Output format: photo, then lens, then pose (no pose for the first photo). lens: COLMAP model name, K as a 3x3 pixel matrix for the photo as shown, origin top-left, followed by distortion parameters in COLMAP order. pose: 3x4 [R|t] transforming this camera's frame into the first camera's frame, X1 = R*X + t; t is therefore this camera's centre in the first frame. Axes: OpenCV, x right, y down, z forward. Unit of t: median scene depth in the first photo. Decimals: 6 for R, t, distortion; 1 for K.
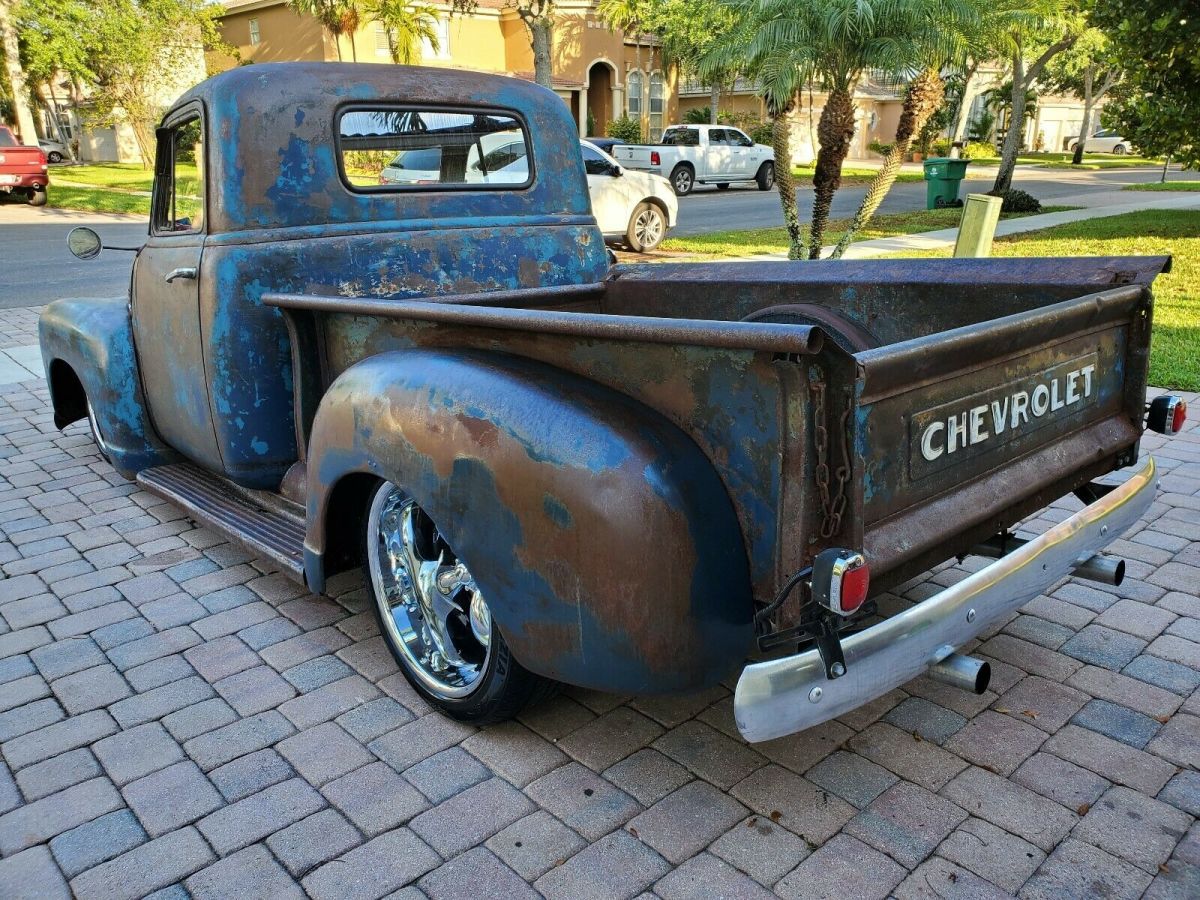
lens RADIAL K [[957.4, 0, 600.0], [0, 957.4, 450.0], [0, 0, 1]] dist [0.013155, 0.009826]
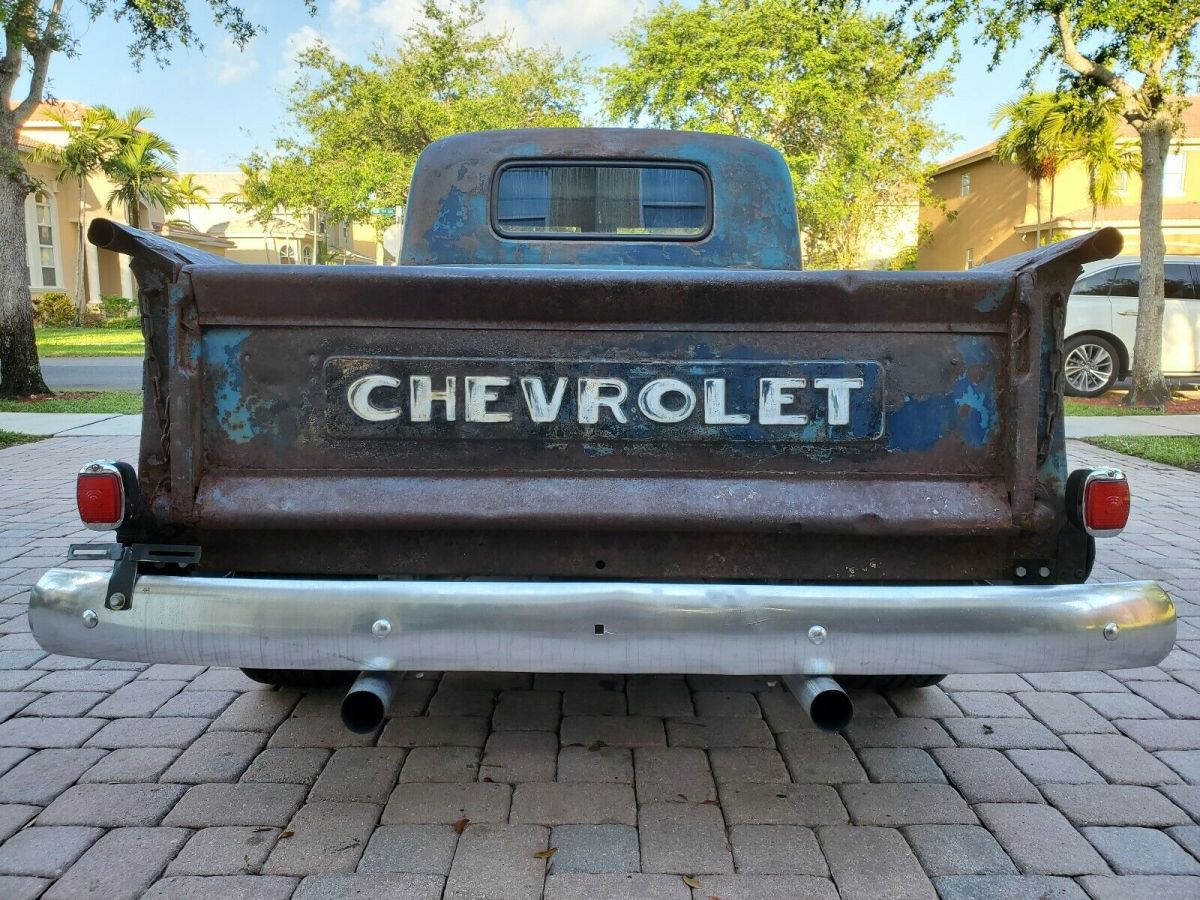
lens RADIAL K [[966.4, 0, 599.0], [0, 966.4, 438.1], [0, 0, 1]] dist [-0.009662, 0.051867]
pose [[0.733400, 0.098594, -0.672610, 0.173862], [-0.211043, 0.973561, -0.087407, 0.009295], [0.646209, 0.206054, 0.734817, 0.087001]]
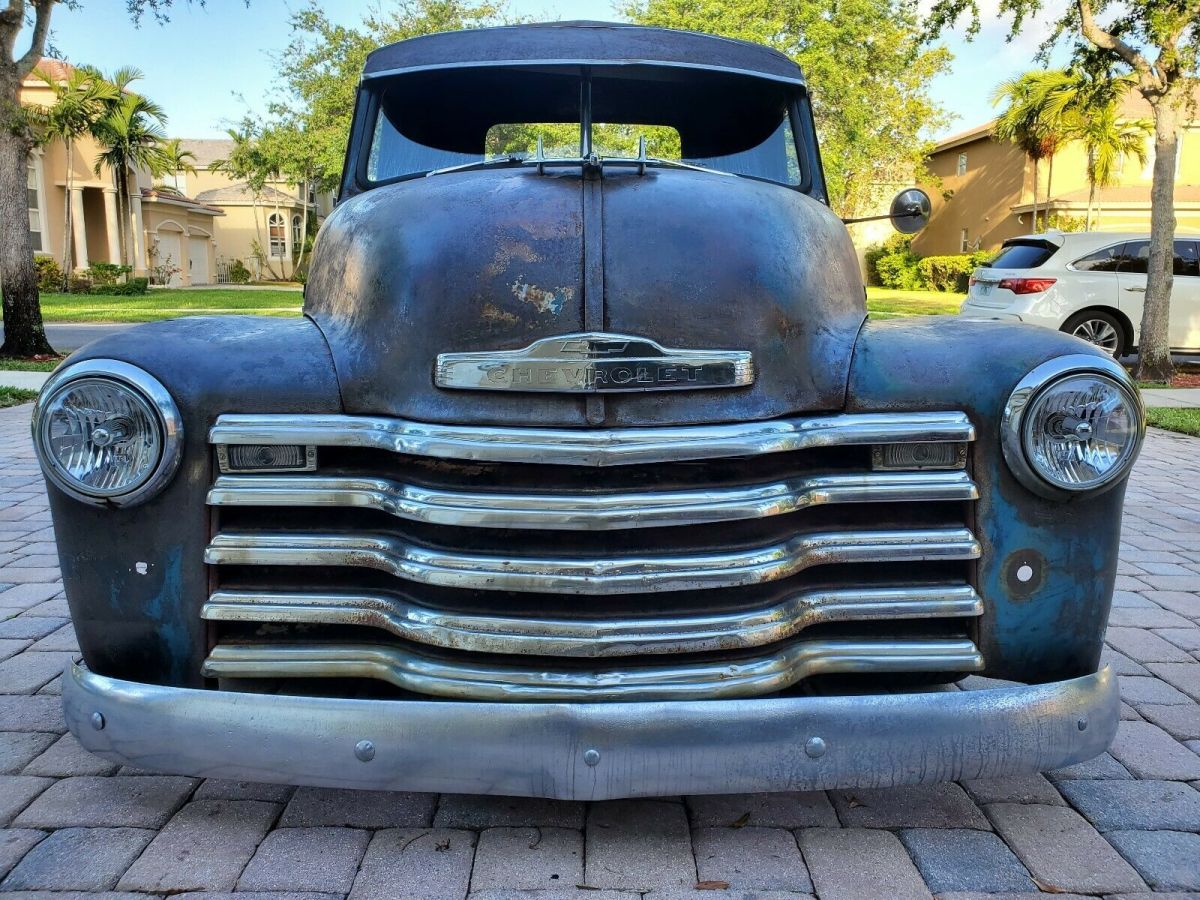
lens RADIAL K [[964.9, 0, 600.0], [0, 964.9, 450.0], [0, 0, 1]] dist [-0.000201, 0.032713]
pose [[0.745419, 0.130051, -0.653787, 0.155791], [-0.221931, 0.973249, -0.059438, 0.027290], [0.628567, 0.189402, 0.754341, 0.068992]]
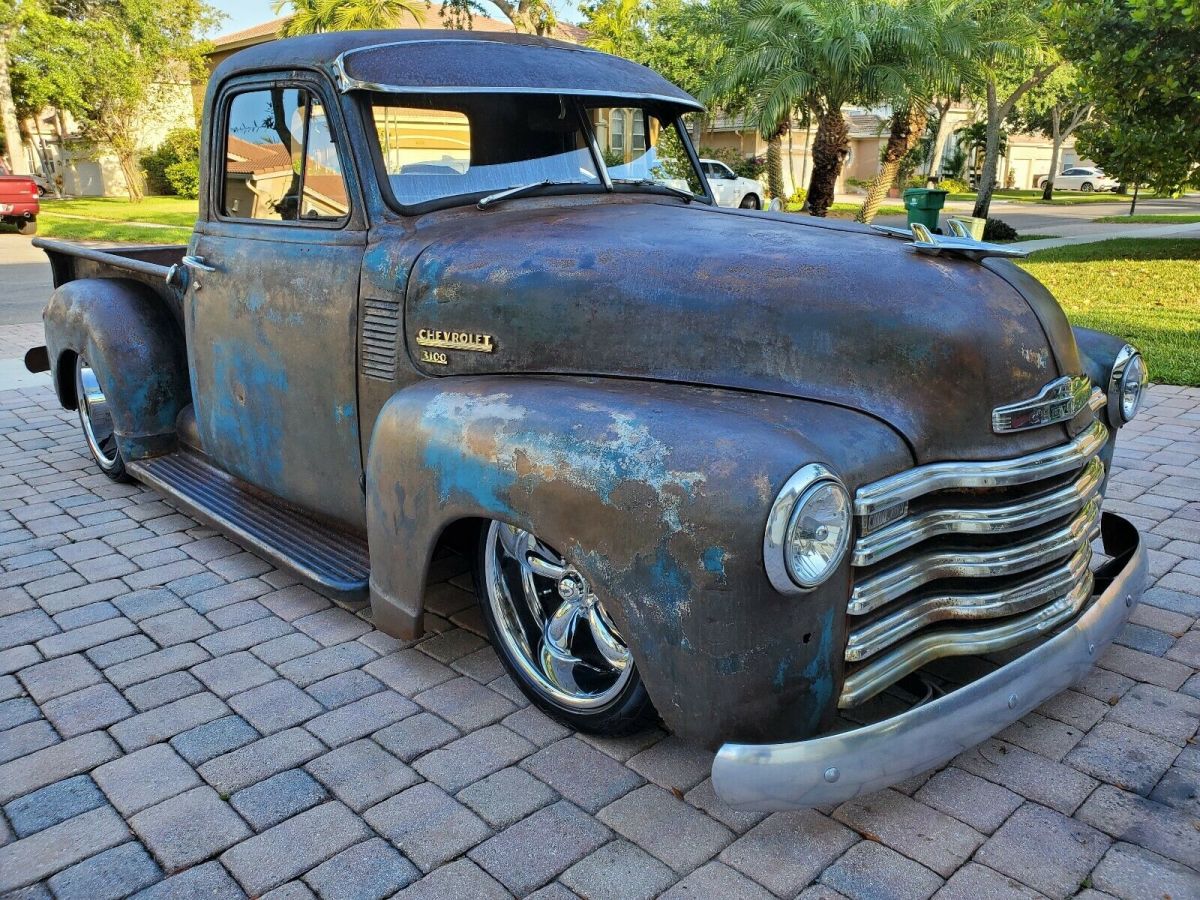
lens RADIAL K [[964.9, 0, 600.0], [0, 964.9, 450.0], [0, 0, 1]] dist [-0.000201, 0.032713]
pose [[0.999675, -0.004578, 0.025087, -0.023100], [0.005630, 0.999101, -0.042021, 0.026197], [-0.024872, 0.042148, 0.998802, -0.021768]]
